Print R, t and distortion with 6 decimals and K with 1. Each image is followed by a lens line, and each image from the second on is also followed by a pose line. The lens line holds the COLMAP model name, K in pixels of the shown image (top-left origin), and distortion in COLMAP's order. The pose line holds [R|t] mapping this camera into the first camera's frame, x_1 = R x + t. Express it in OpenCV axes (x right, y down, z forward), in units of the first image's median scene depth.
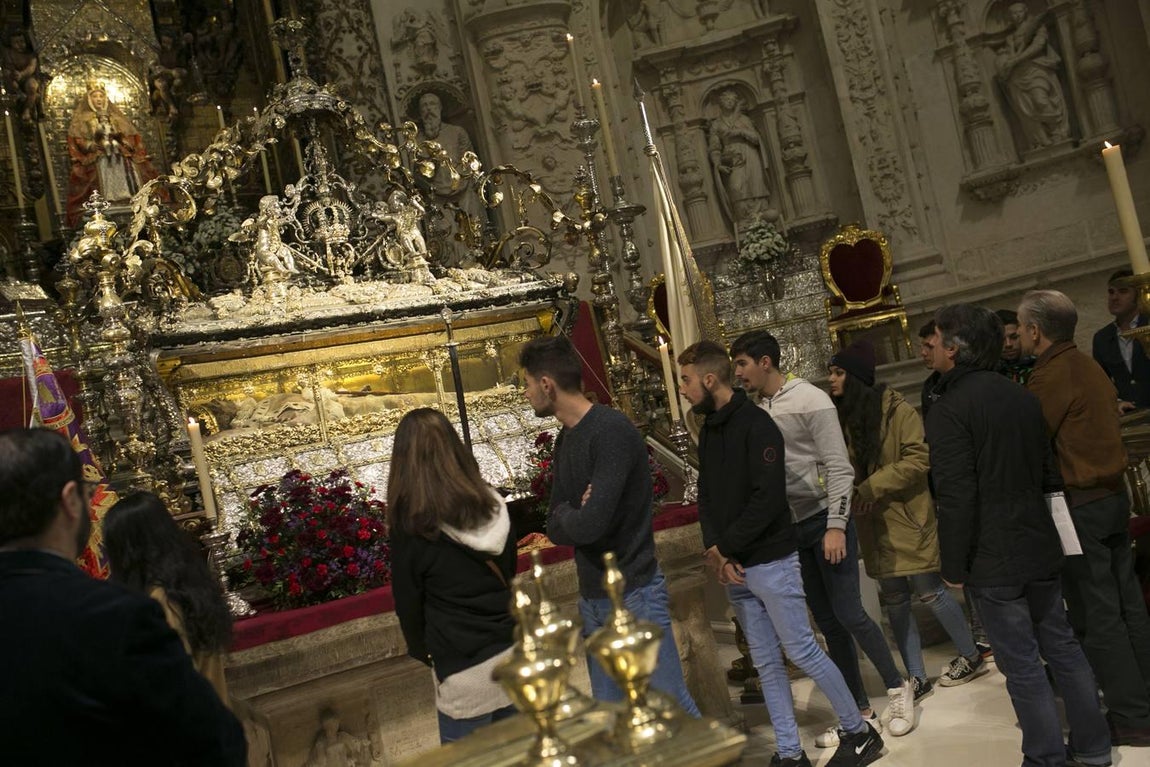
lens RADIAL K [[1087.4, 0, 568.7], [0, 1087.4, 382.7], [0, 0, 1]] dist [-0.066692, 0.092432]
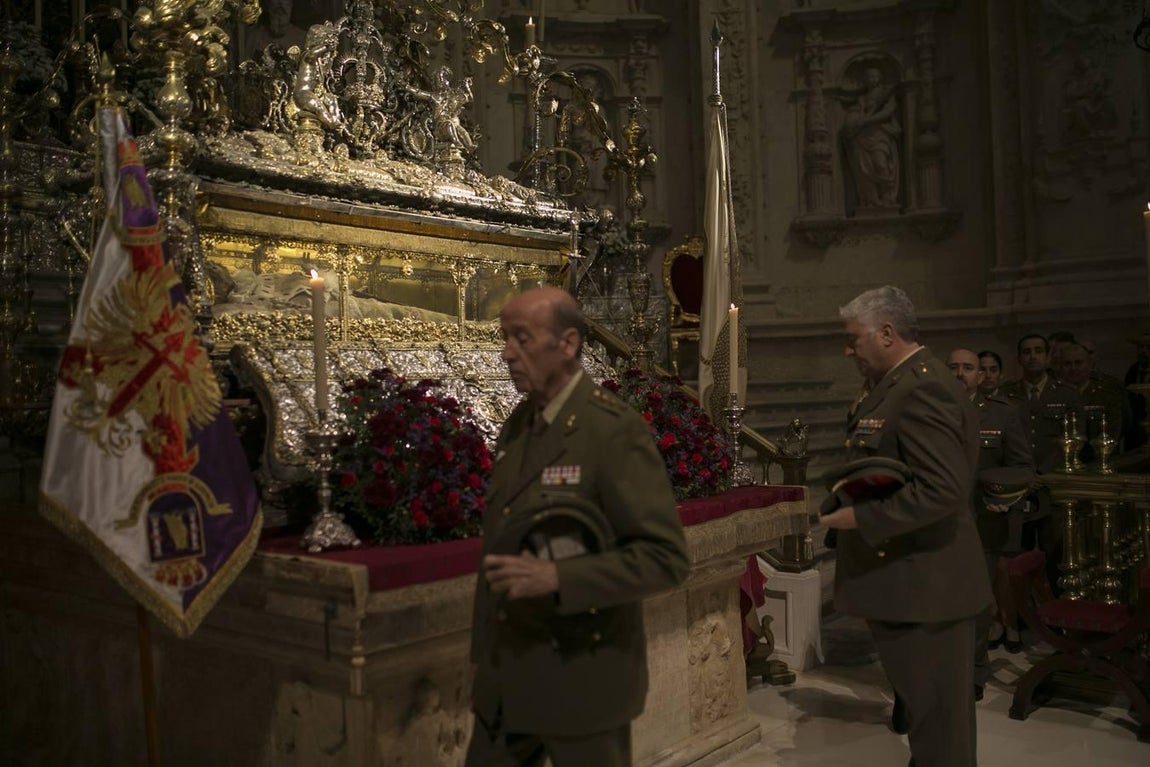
lens RADIAL K [[1087.4, 0, 568.7], [0, 1087.4, 382.7], [0, 0, 1]] dist [-0.066692, 0.092432]
pose [[0.922530, 0.178928, 0.341941, -0.167948], [-0.178996, 0.983341, -0.031637, 0.038968], [-0.341905, -0.032020, 0.939189, 0.094050]]
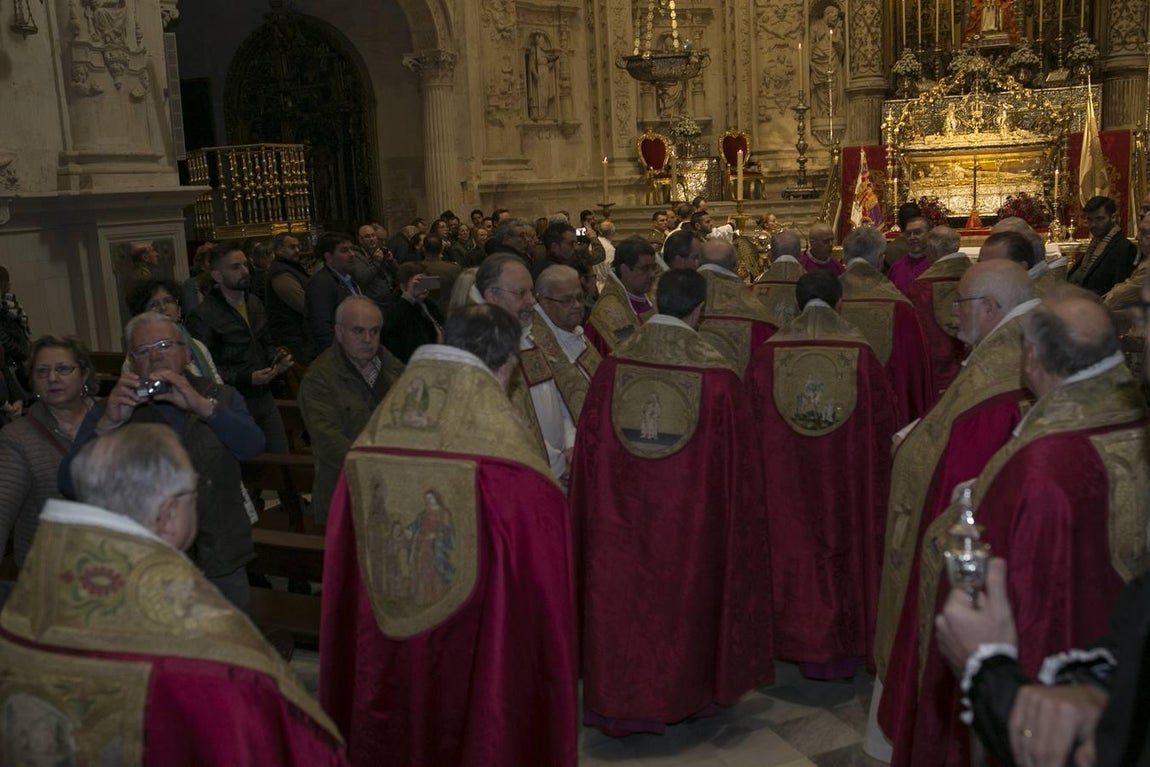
lens RADIAL K [[1087.4, 0, 568.7], [0, 1087.4, 382.7], [0, 0, 1]] dist [-0.066692, 0.092432]
pose [[0.597077, 0.302327, -0.743032, 0.800857], [-0.028530, 0.933679, 0.356973, -0.247488], [0.801676, -0.191942, 0.566104, -0.887890]]
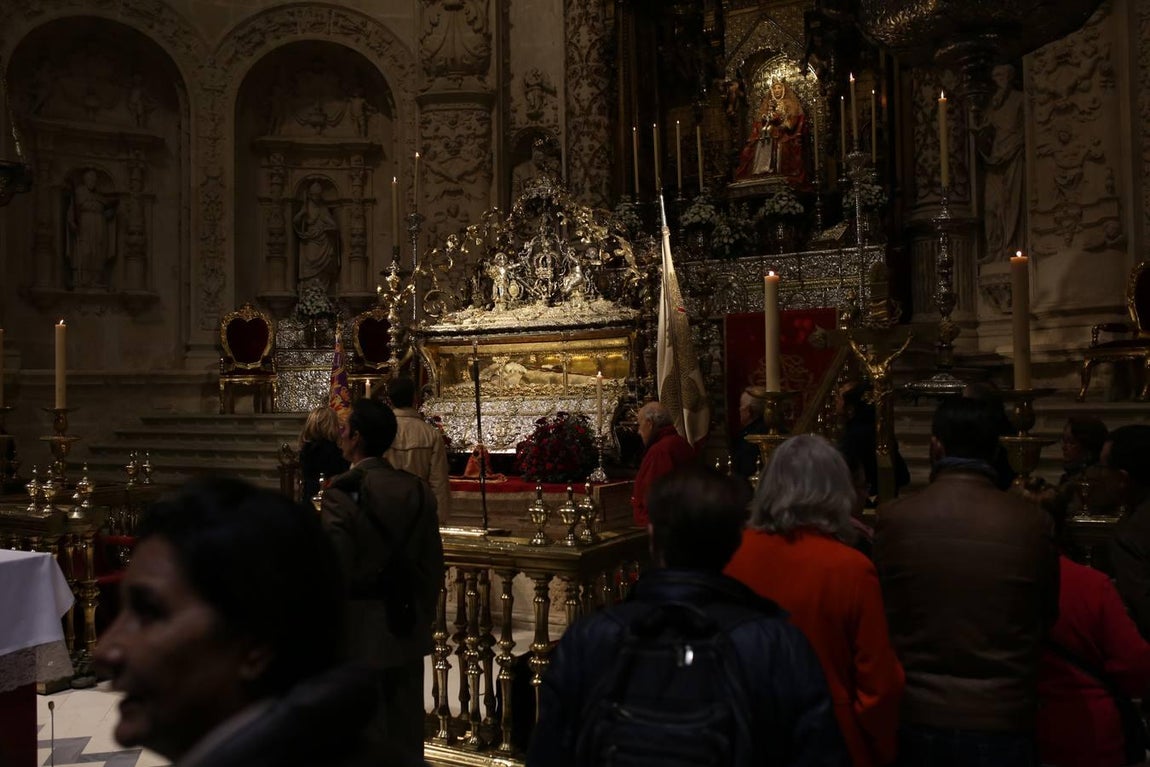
lens RADIAL K [[1087.4, 0, 568.7], [0, 1087.4, 382.7], [0, 0, 1]] dist [-0.066692, 0.092432]
pose [[0.484913, 0.176210, -0.856627, 0.667034], [-0.039485, 0.982904, 0.179834, -0.144543], [0.873671, -0.053380, 0.483580, 0.117261]]
